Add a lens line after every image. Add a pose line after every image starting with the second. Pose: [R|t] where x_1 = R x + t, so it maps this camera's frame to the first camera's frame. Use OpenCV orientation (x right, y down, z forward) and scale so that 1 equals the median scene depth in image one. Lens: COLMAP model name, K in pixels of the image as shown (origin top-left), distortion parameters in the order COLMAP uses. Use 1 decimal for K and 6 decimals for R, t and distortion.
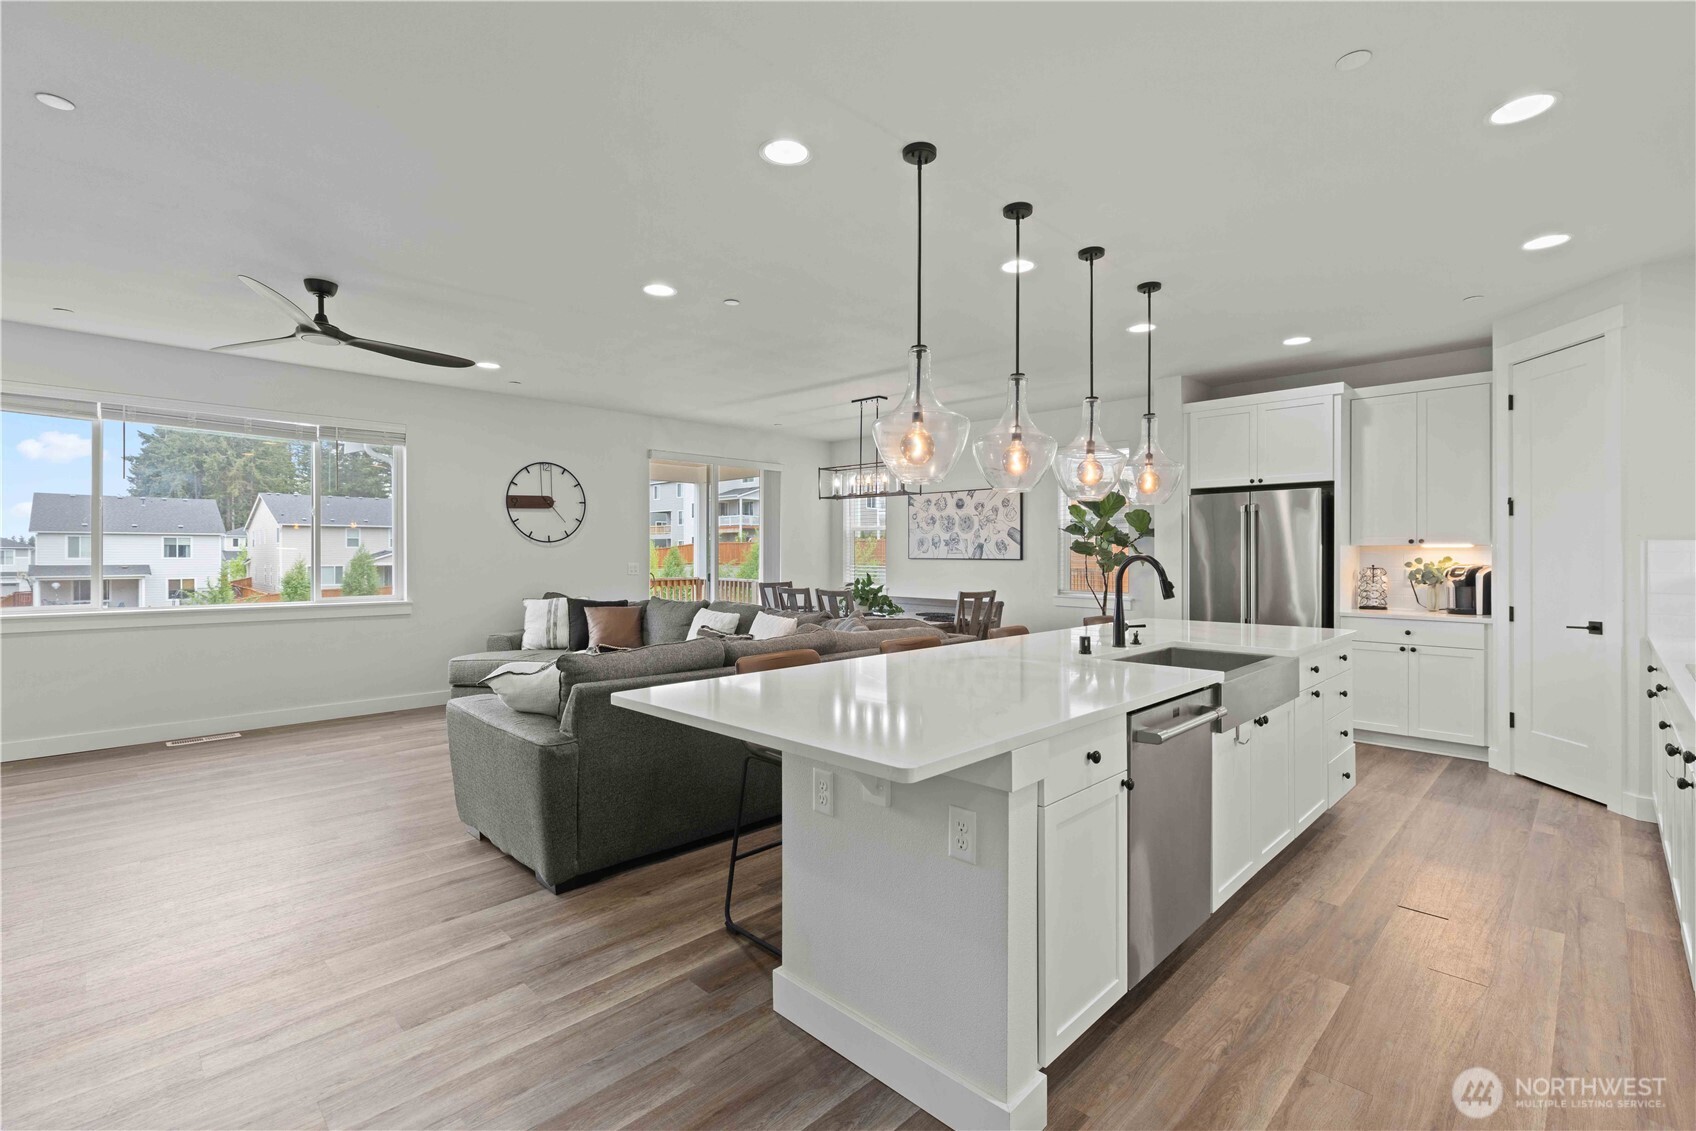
lens RADIAL K [[759.0, 0, 857.3], [0, 759.0, 555.9], [0, 0, 1]] dist [0.006861, 0.000575]
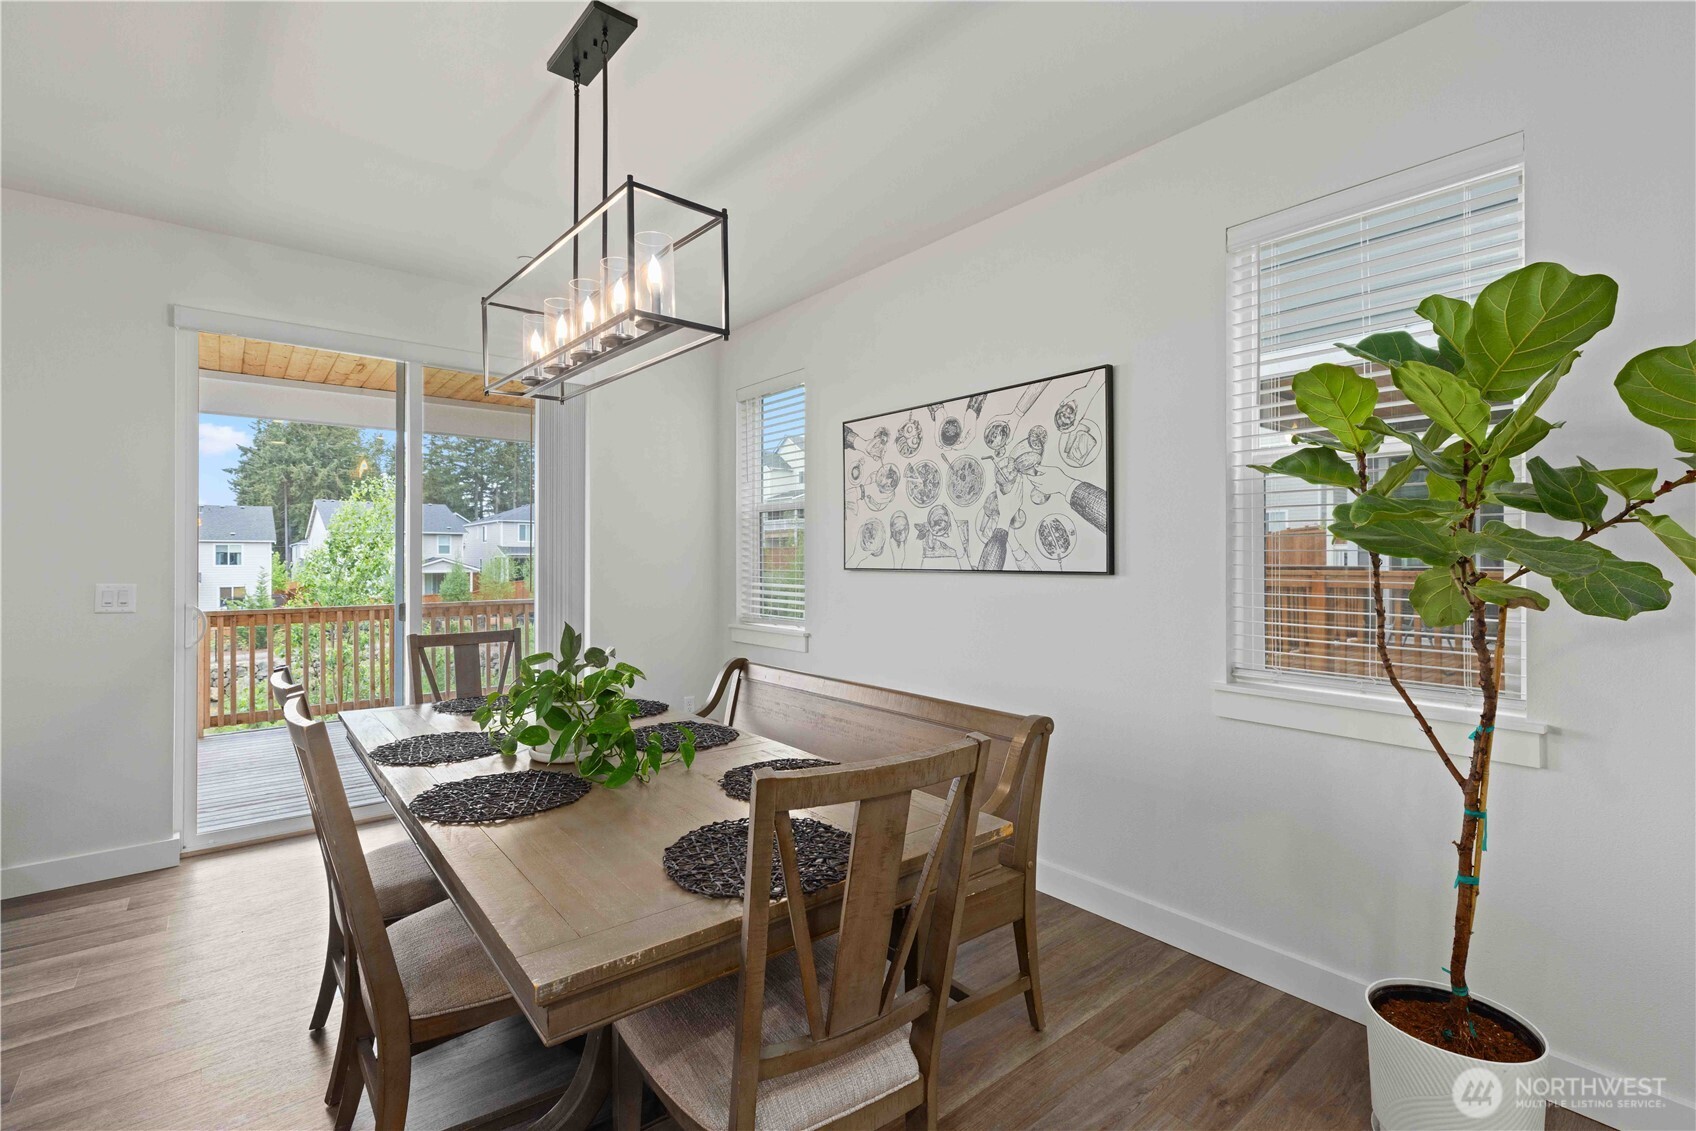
lens RADIAL K [[759.0, 0, 857.3], [0, 759.0, 555.9], [0, 0, 1]] dist [0.006861, 0.000575]
pose [[0.995075, -0.002983, -0.099085, 0.192652], [0.002226, 0.999967, -0.007750, -0.001103], [0.099104, 0.007491, 0.995049, 0.916451]]
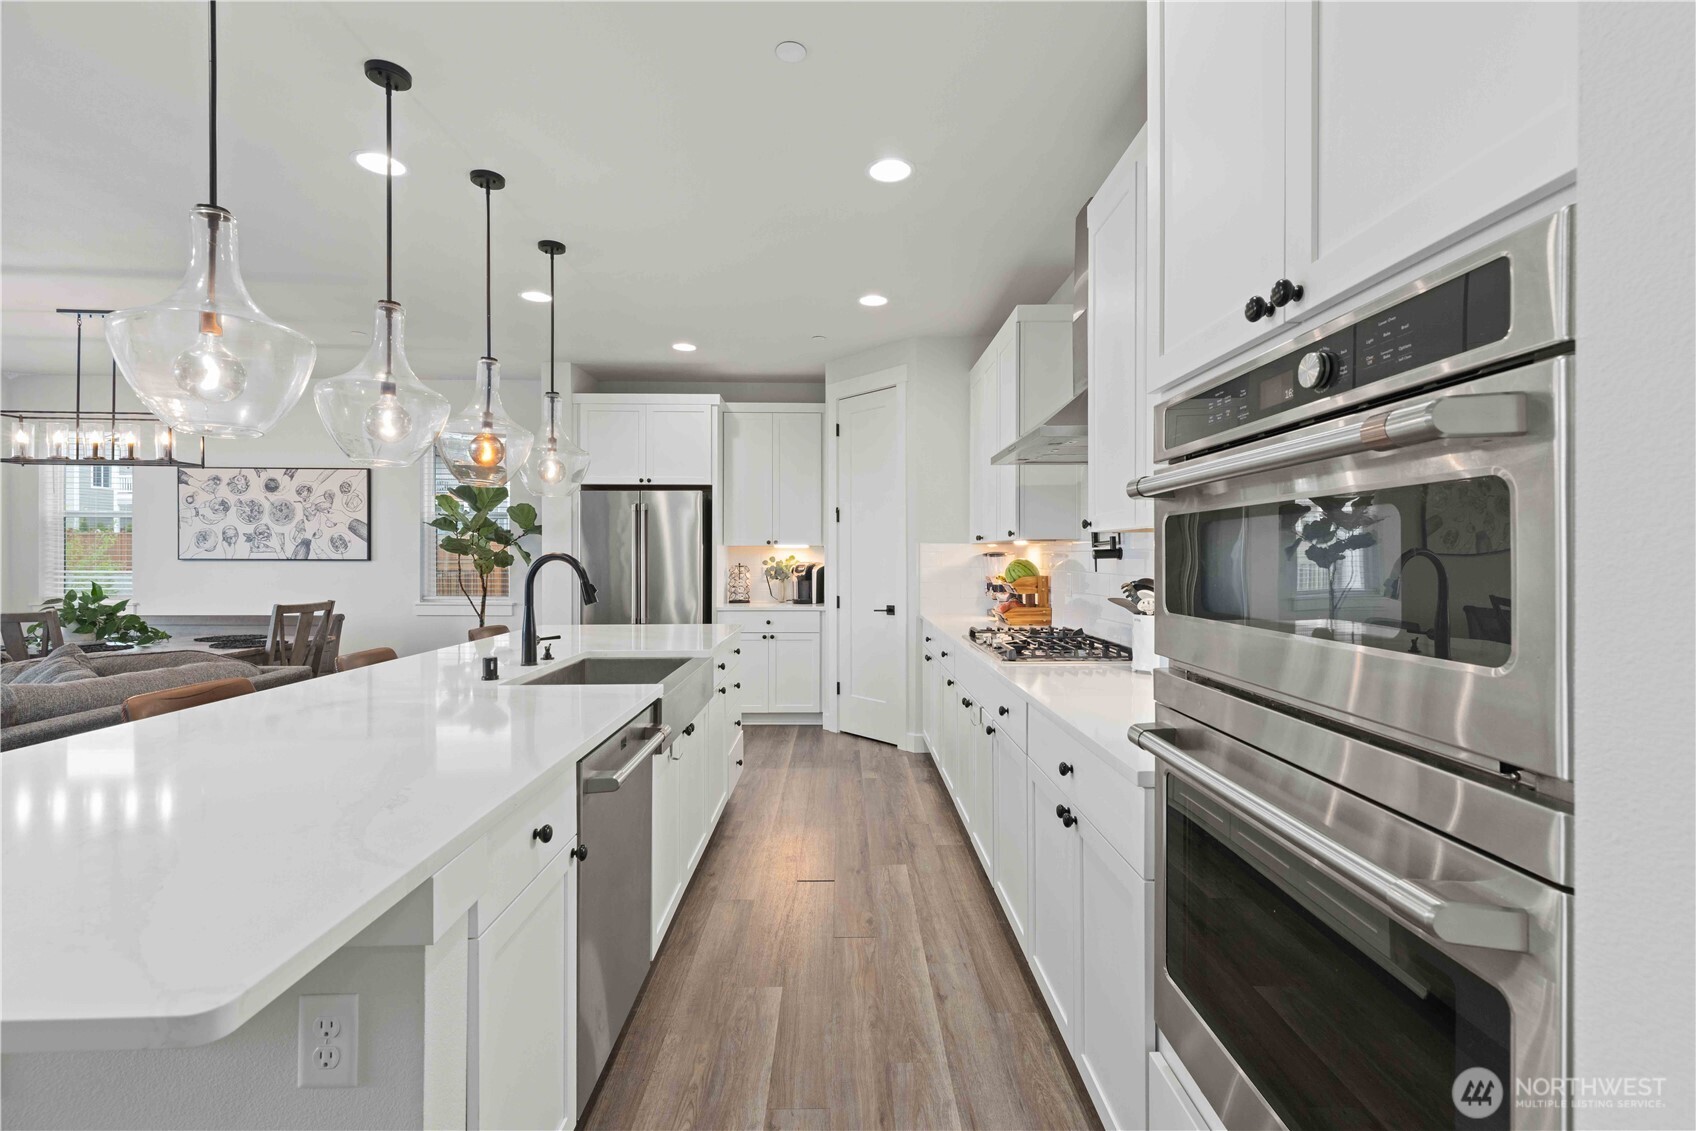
lens RADIAL K [[759.0, 0, 857.3], [0, 759.0, 555.9], [0, 0, 1]] dist [0.006861, 0.000575]
pose [[0.698393, -0.001064, 0.715713, 0.001936], [0.000862, 0.999999, 0.000646, 0.000730], [-0.715714, 0.000165, 0.698394, 0.103139]]
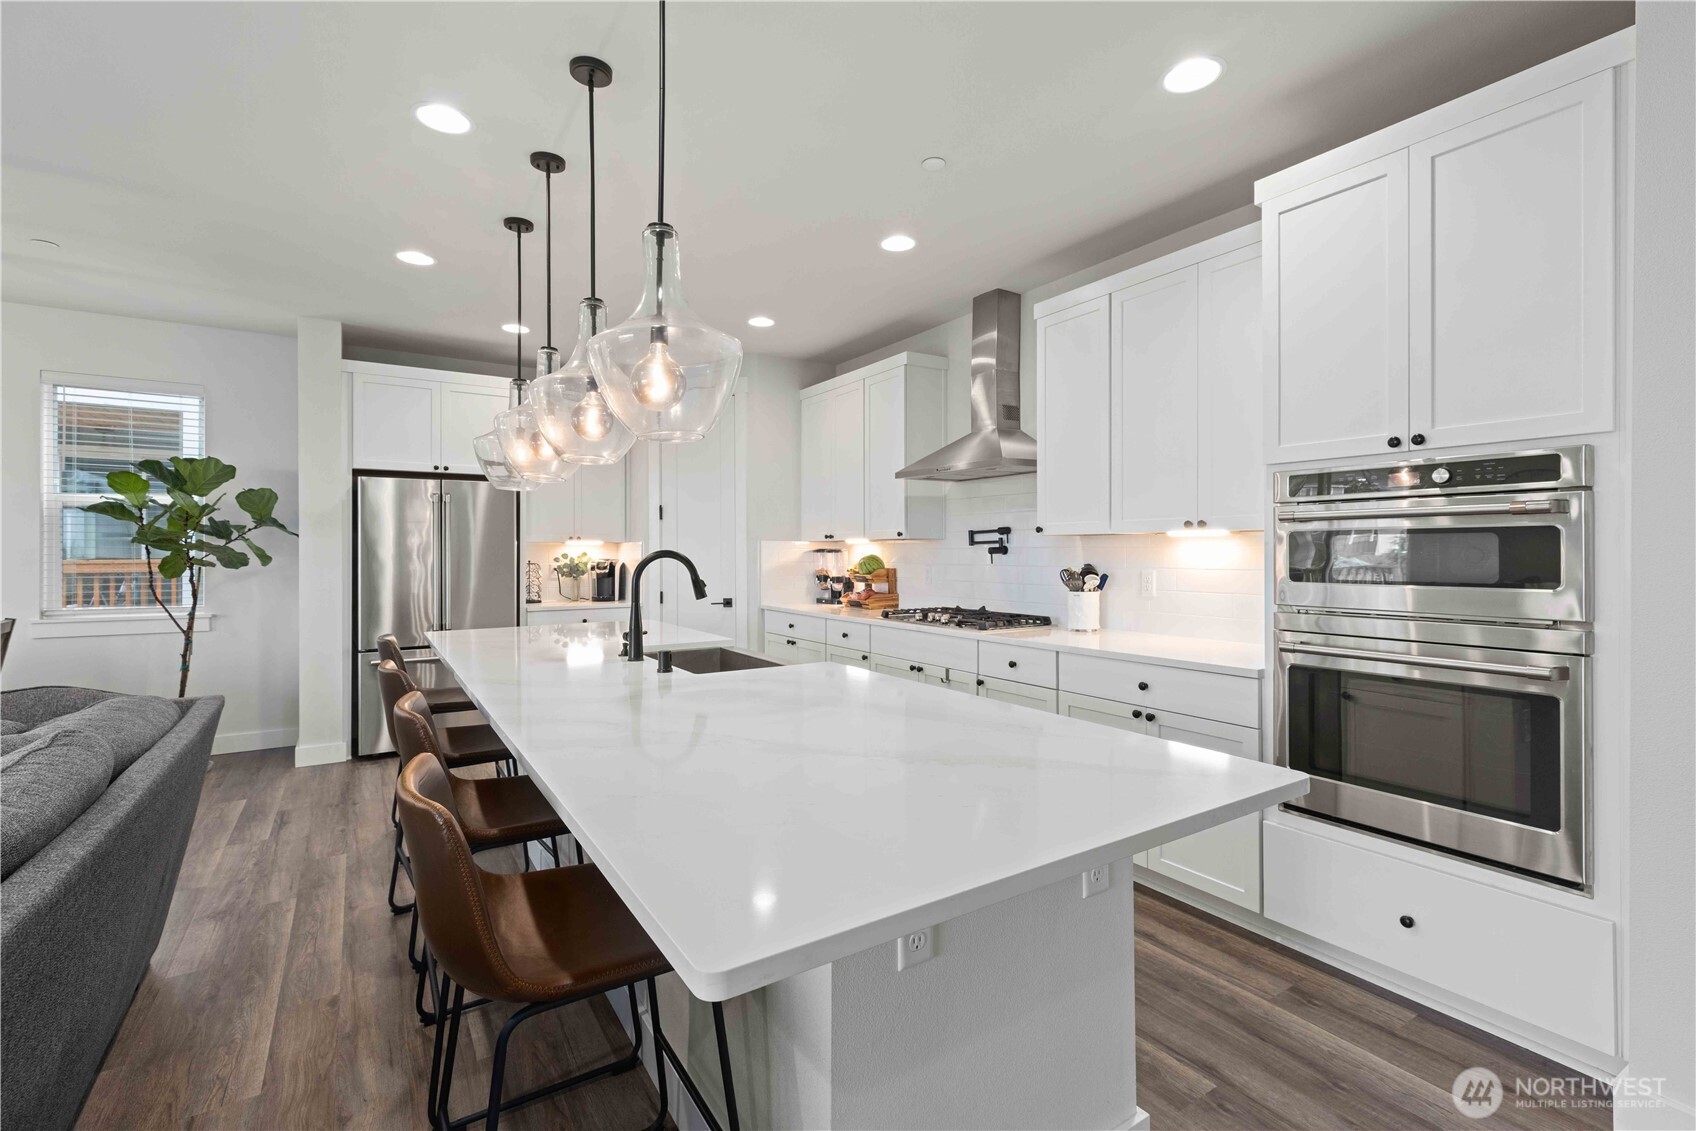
lens RADIAL K [[757.1, 0, 859.5], [0, 757.1, 549.9], [0, 0, 1]] dist [0.009198, 0.000042]
pose [[0.212012, -0.000142, 0.977267, -0.252958], [0.002898, 0.999996, -0.000483, -0.000794], [-0.977263, 0.002935, 0.212012, 0.347900]]
